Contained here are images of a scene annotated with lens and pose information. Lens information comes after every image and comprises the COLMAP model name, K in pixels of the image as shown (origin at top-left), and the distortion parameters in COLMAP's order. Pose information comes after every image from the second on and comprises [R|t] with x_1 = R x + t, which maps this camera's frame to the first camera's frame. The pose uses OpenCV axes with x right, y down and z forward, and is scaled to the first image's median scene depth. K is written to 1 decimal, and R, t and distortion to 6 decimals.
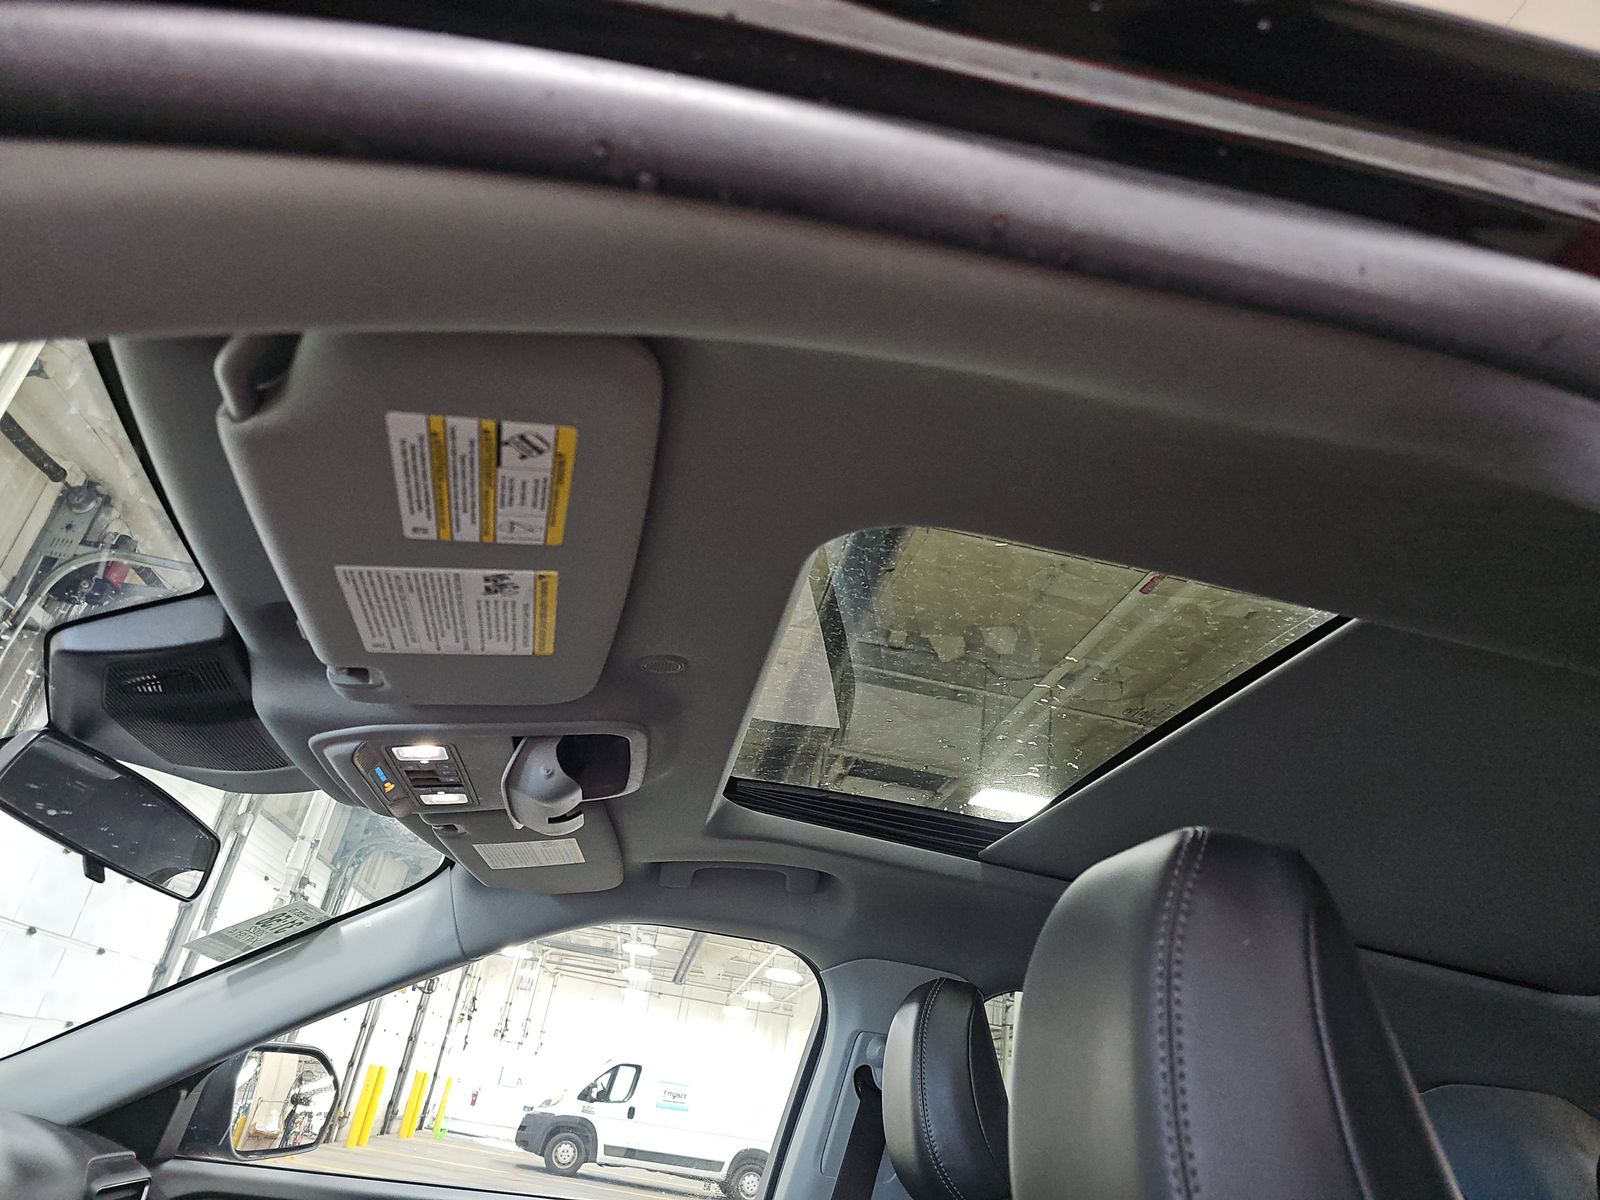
lens RADIAL K [[1065.0, 0, 801.1], [0, 1065.0, 571.6], [0, 0, 1]] dist [0.066519, -0.075348]
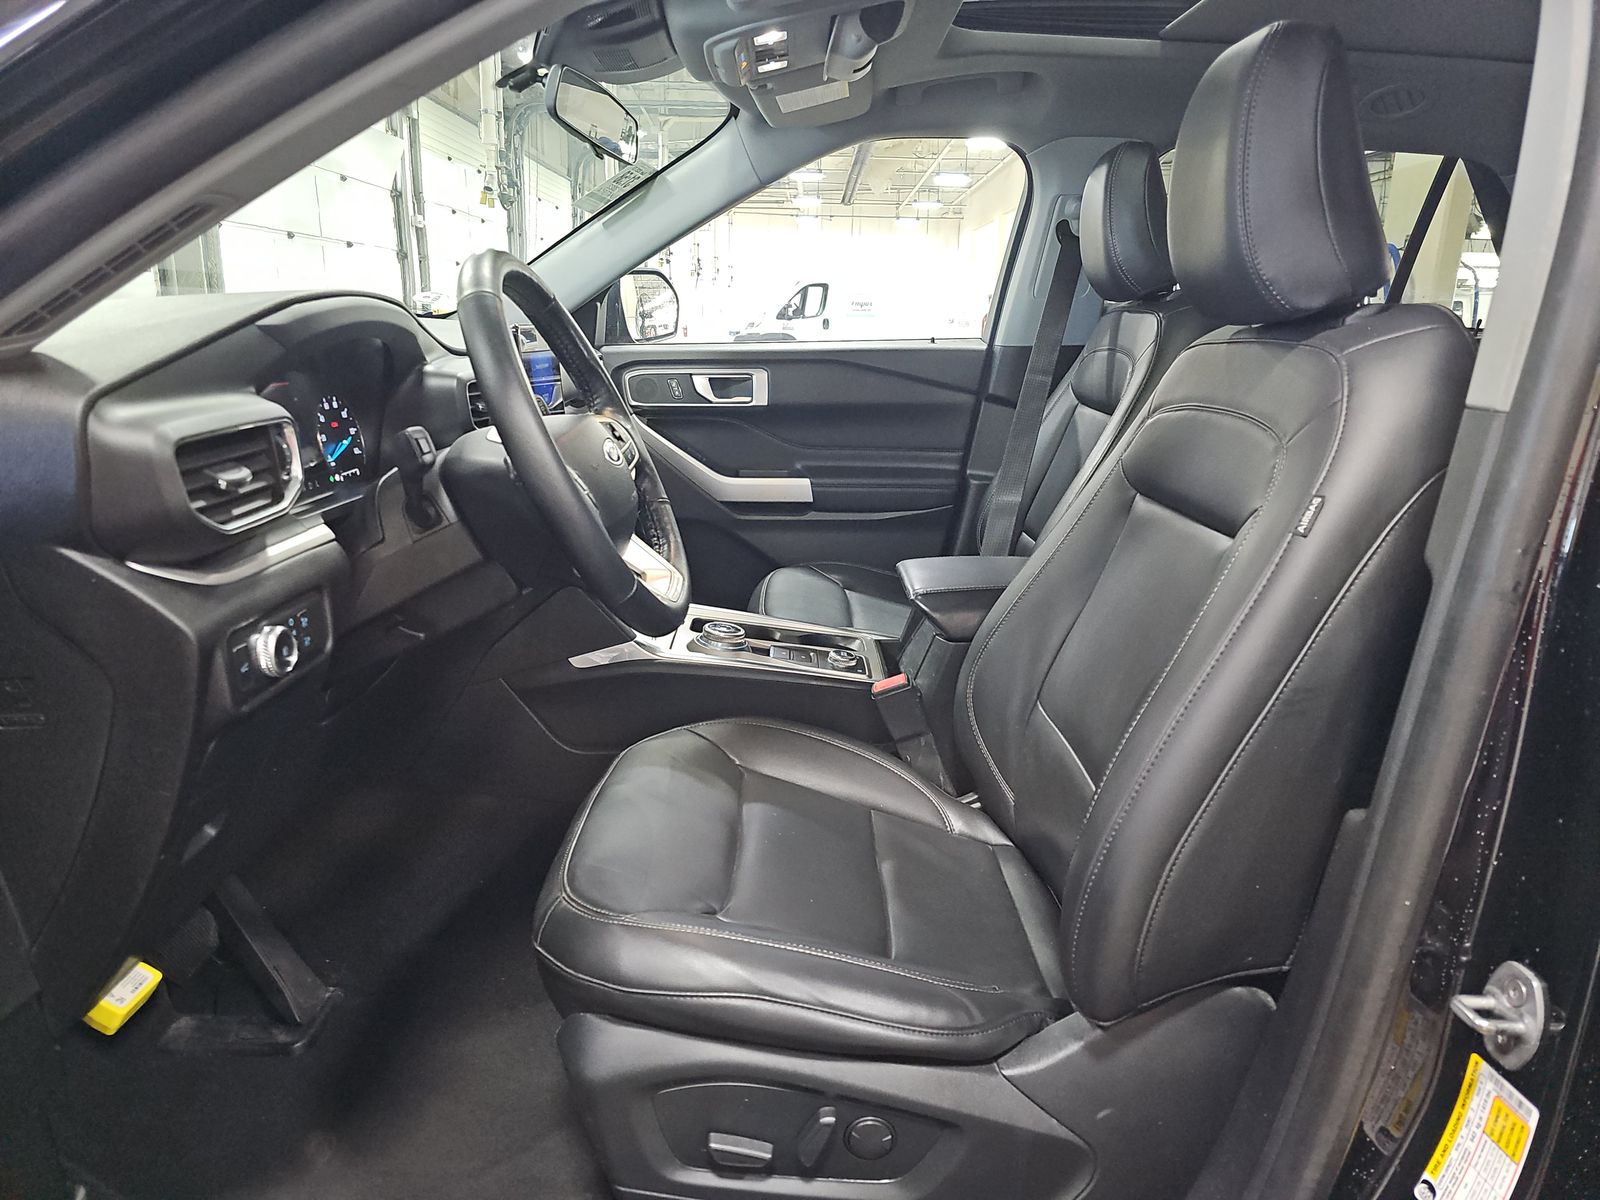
lens RADIAL K [[1084.4, 0, 802.1], [0, 1084.4, 642.8], [0, 0, 1]] dist [0.008624, -0.001362]
pose [[0.980162, -0.079363, -0.181615, -0.059026], [0.182145, 0.721944, 0.667548, -0.127675], [0.078137, -0.687385, 0.722078, -0.376907]]
